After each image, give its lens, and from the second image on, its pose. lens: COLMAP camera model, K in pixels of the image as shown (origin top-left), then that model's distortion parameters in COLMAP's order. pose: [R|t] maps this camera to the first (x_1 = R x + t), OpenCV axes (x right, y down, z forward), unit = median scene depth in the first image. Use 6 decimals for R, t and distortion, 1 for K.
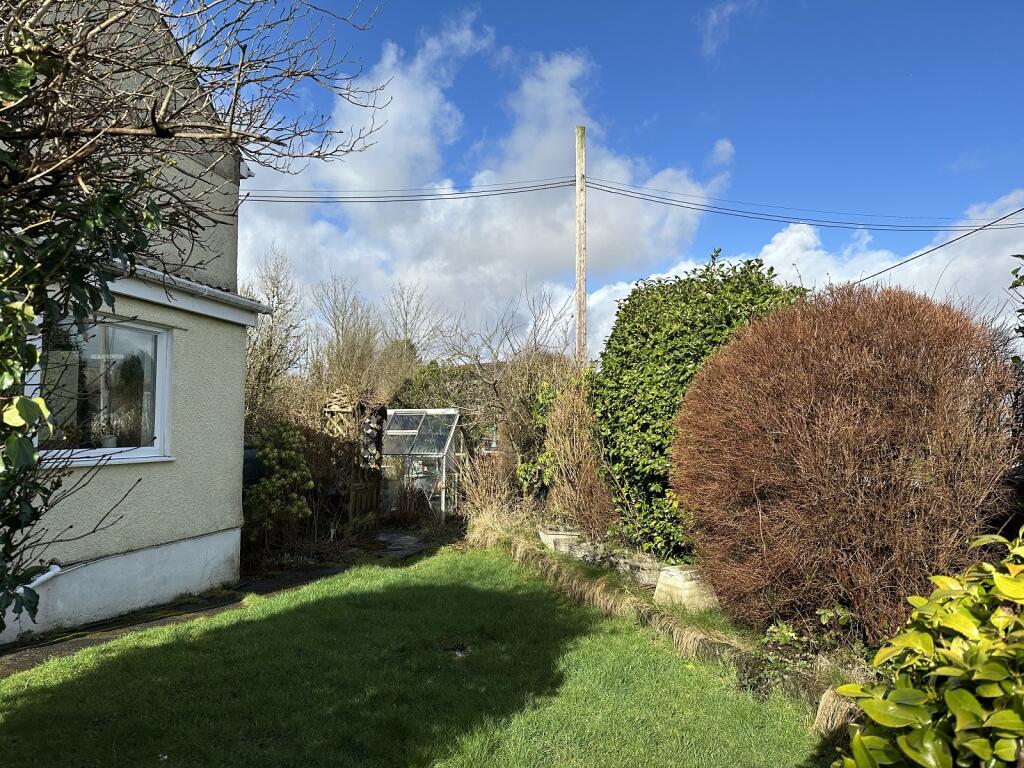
lens RADIAL K [[709.5, 0, 518.1], [0, 709.5, 384.8], [0, 0, 1]] dist [0.084091, -0.002480]
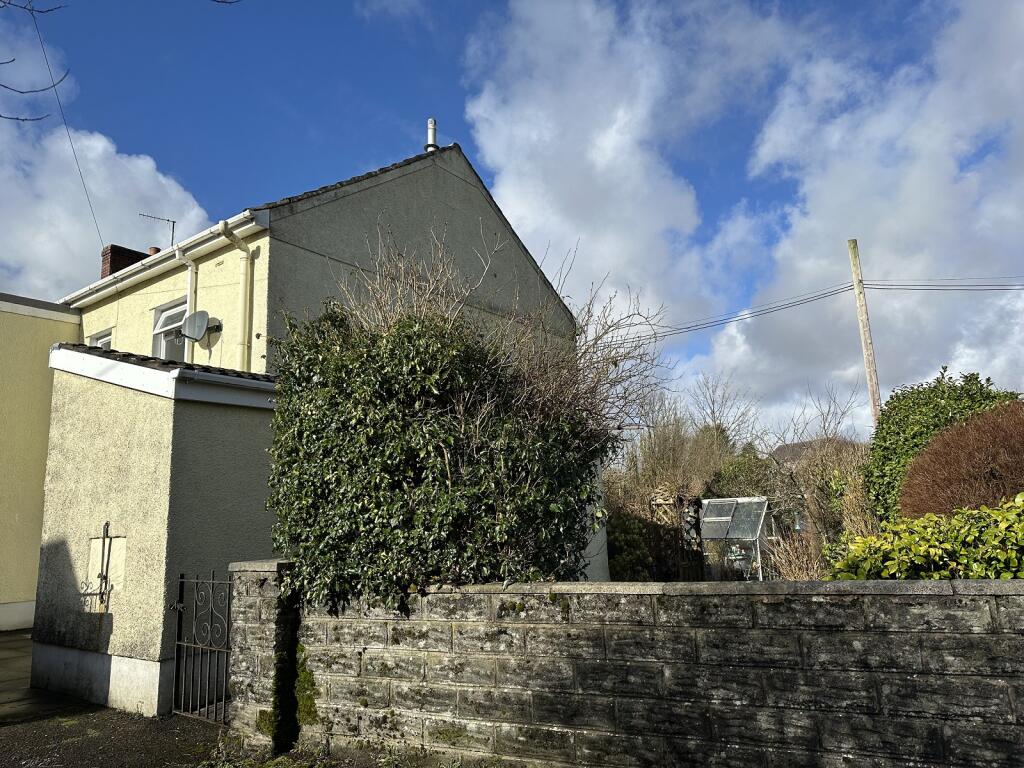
lens RADIAL K [[709.5, 0, 518.1], [0, 709.5, 384.8], [0, 0, 1]] dist [0.084091, -0.002480]
pose [[0.905729, -0.120867, -0.406259, 0.051840], [0.069440, 0.987843, -0.139084, -0.011812], [0.418131, 0.097762, 0.903111, -0.251693]]
